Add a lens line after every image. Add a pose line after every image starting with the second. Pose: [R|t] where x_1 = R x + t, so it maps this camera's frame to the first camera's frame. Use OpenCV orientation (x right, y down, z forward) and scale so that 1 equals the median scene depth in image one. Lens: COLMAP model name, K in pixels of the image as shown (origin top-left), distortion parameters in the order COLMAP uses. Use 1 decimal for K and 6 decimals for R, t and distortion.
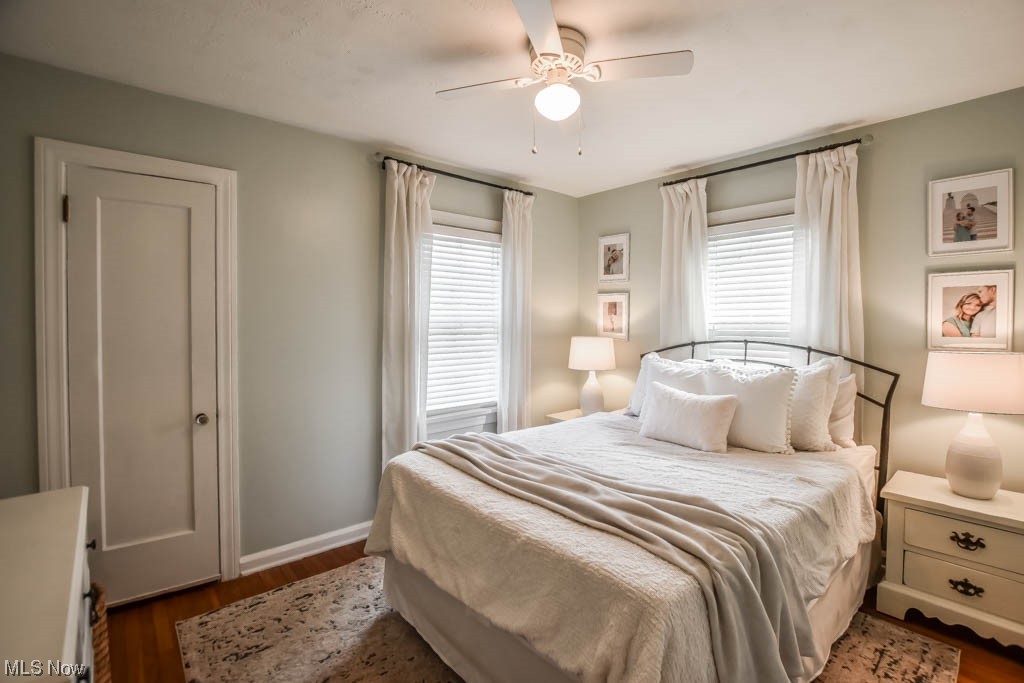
lens RADIAL K [[464.8, 0, 508.4], [0, 464.8, 335.3], [0, 0, 1]] dist [-0.019878, 0.000025]
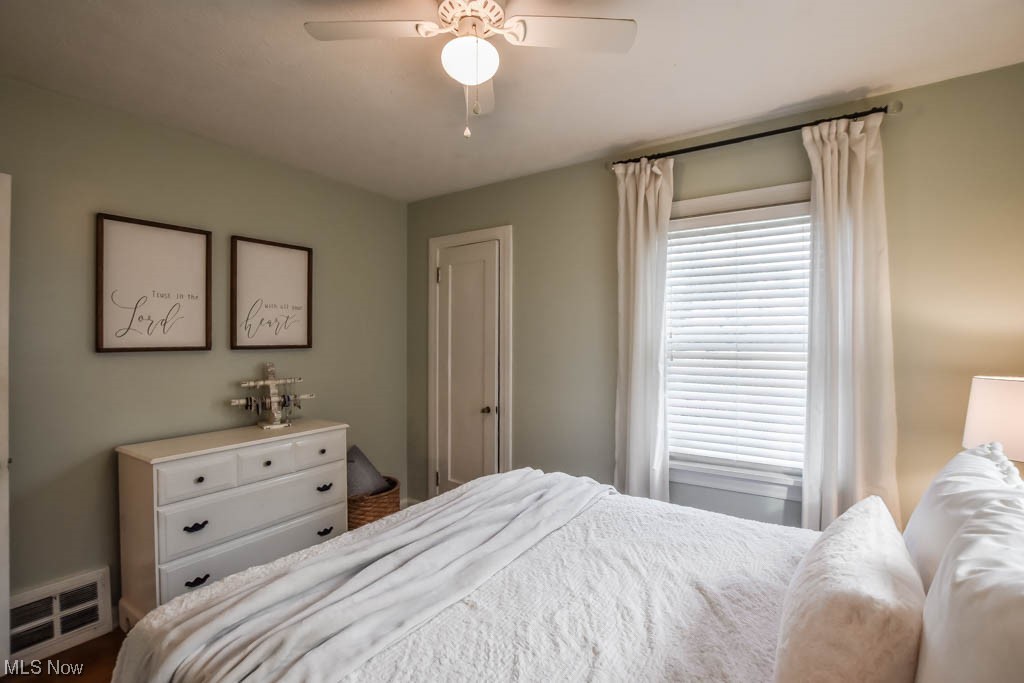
lens RADIAL K [[464.8, 0, 508.4], [0, 464.8, 335.3], [0, 0, 1]] dist [-0.019878, 0.000025]
pose [[0.268631, -0.001223, -0.963242, 0.567709], [-0.025378, 0.999643, -0.008347, -0.027592], [0.962909, 0.026687, 0.268504, 0.549992]]
